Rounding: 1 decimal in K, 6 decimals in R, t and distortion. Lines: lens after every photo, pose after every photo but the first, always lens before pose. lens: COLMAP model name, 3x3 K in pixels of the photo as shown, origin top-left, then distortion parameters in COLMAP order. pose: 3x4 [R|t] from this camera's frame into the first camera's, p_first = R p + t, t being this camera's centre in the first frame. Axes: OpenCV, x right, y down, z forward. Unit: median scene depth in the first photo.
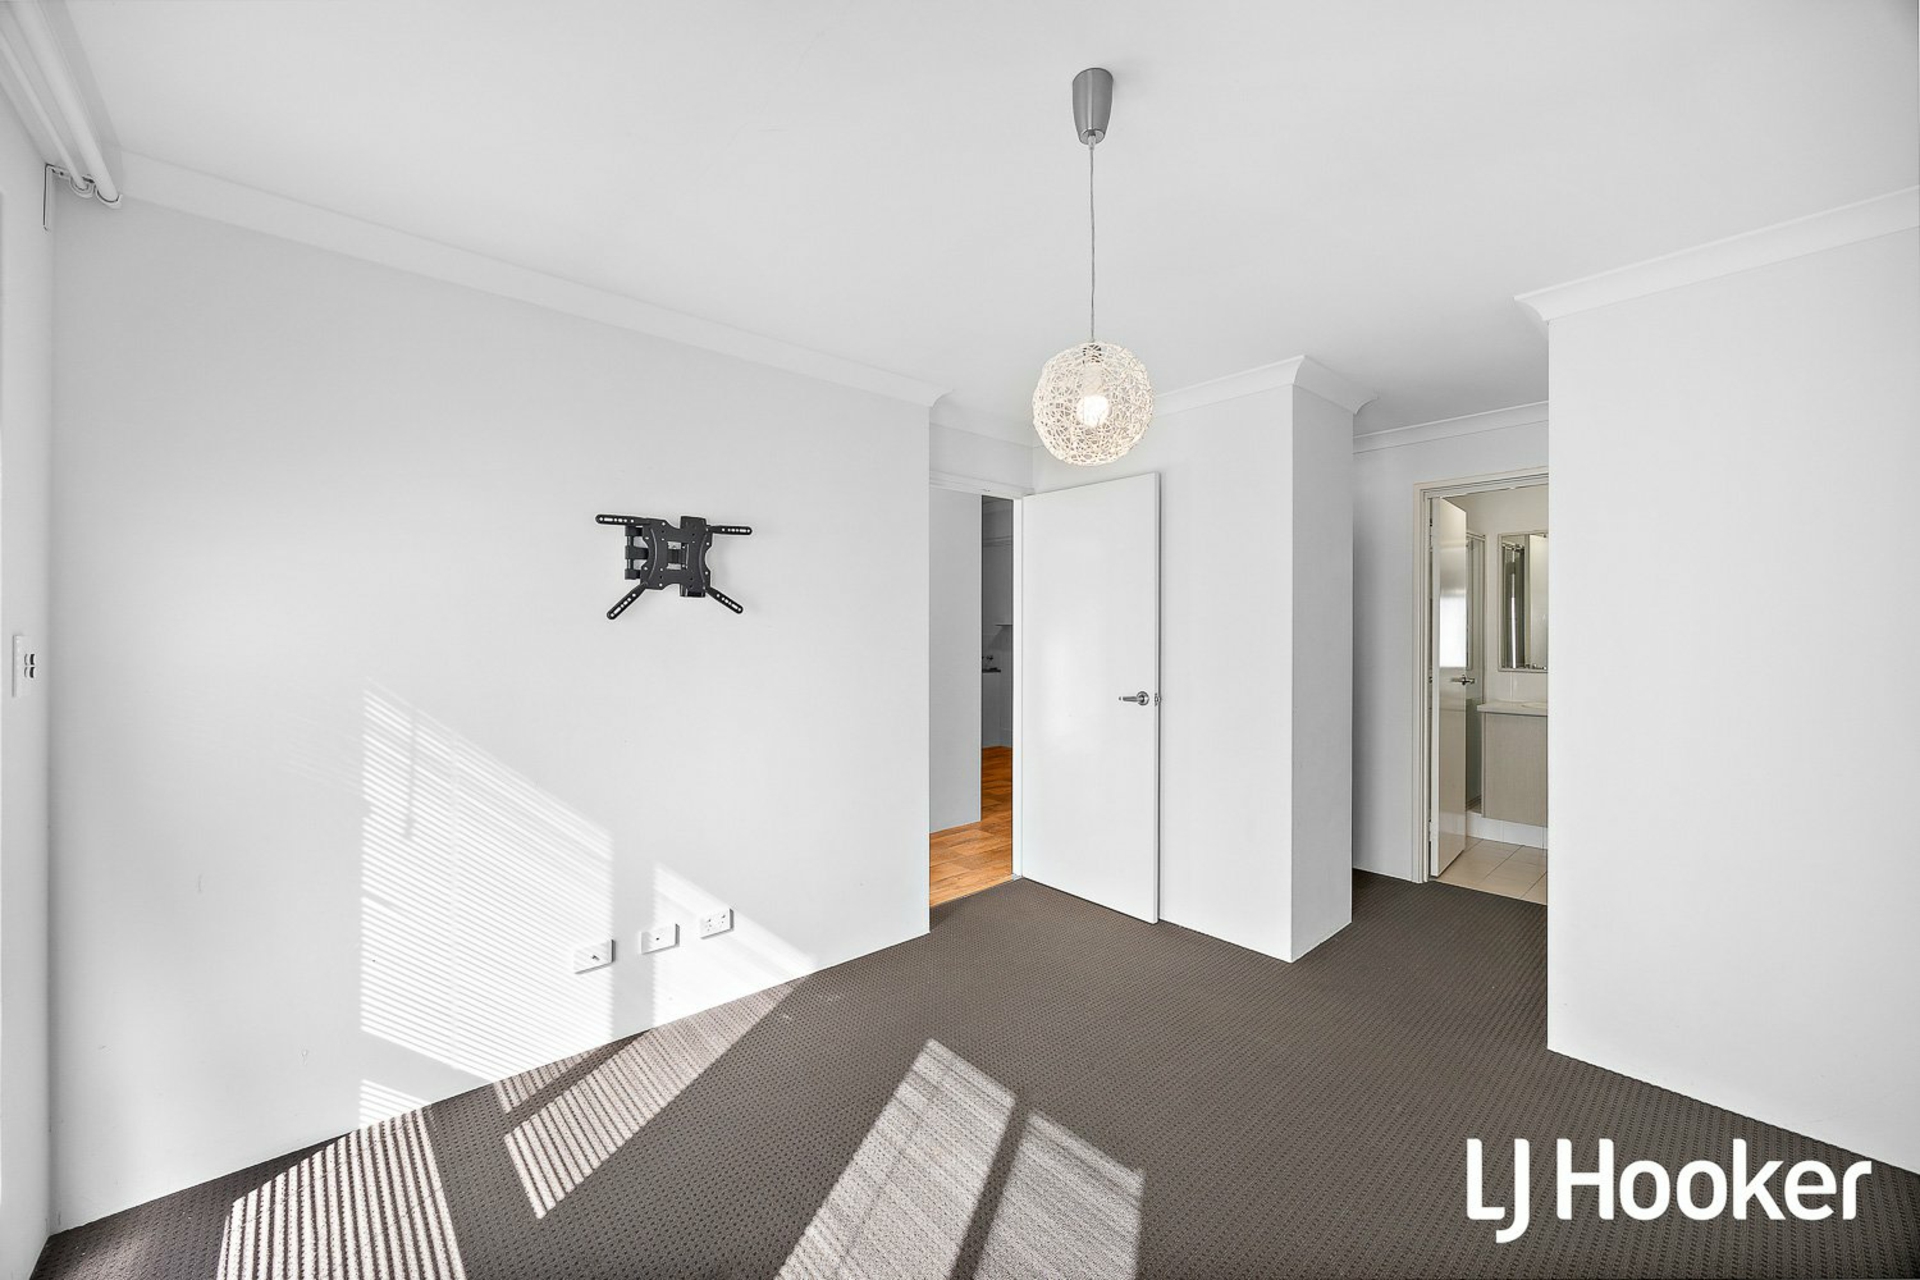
lens RADIAL K [[735.9, 0, 953.1], [0, 735.9, 629.4], [0, 0, 1]] dist [-0.001210, -0.000831]
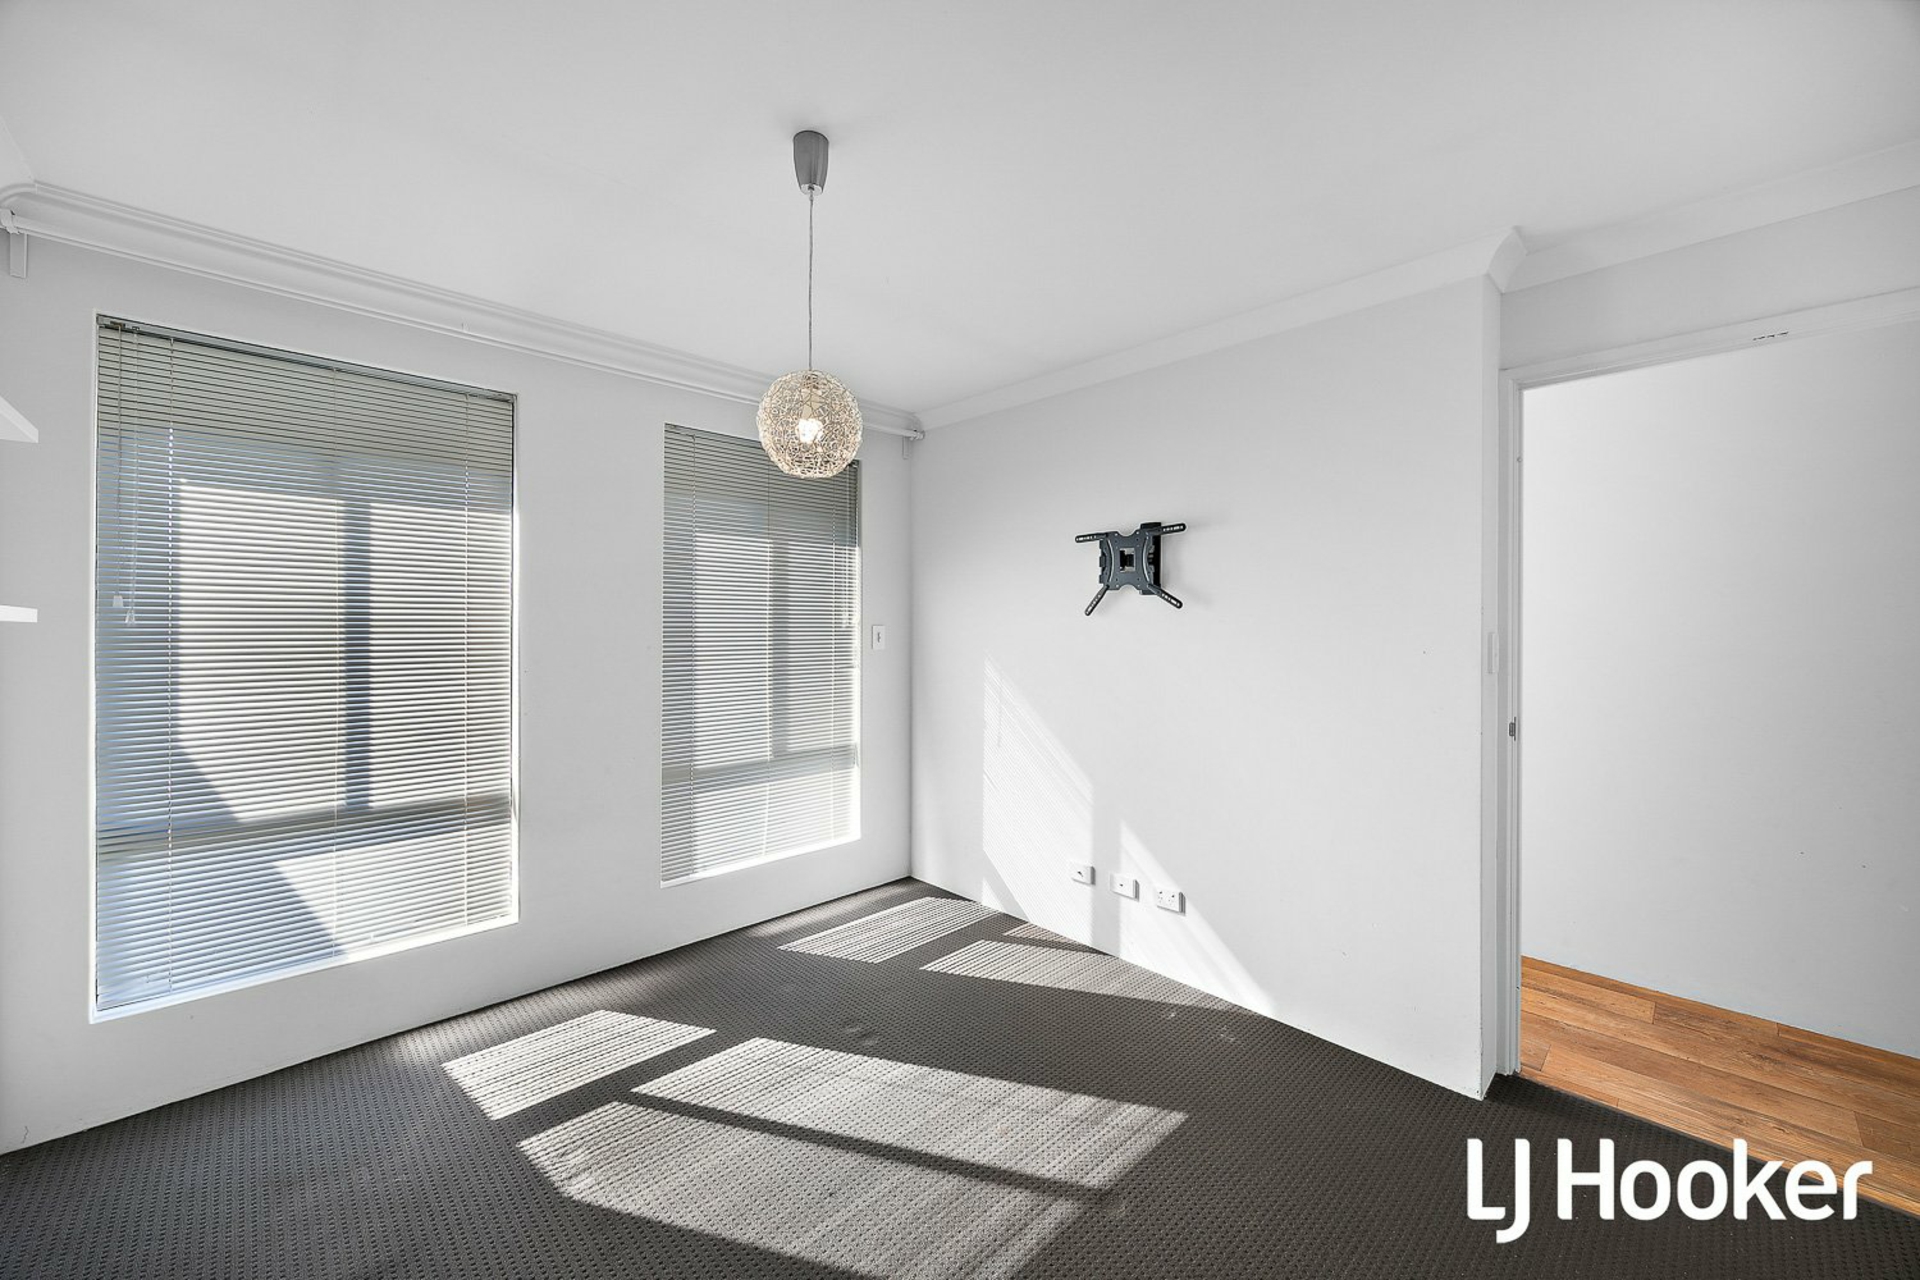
lens RADIAL K [[735.9, 0, 953.1], [0, 735.9, 629.4], [0, 0, 1]] dist [-0.001210, -0.000831]
pose [[0.037322, 0.006380, -0.999283, 0.800958], [-0.004279, 0.999971, 0.006224, 0.003191], [0.999294, 0.004043, 0.037348, 0.711304]]
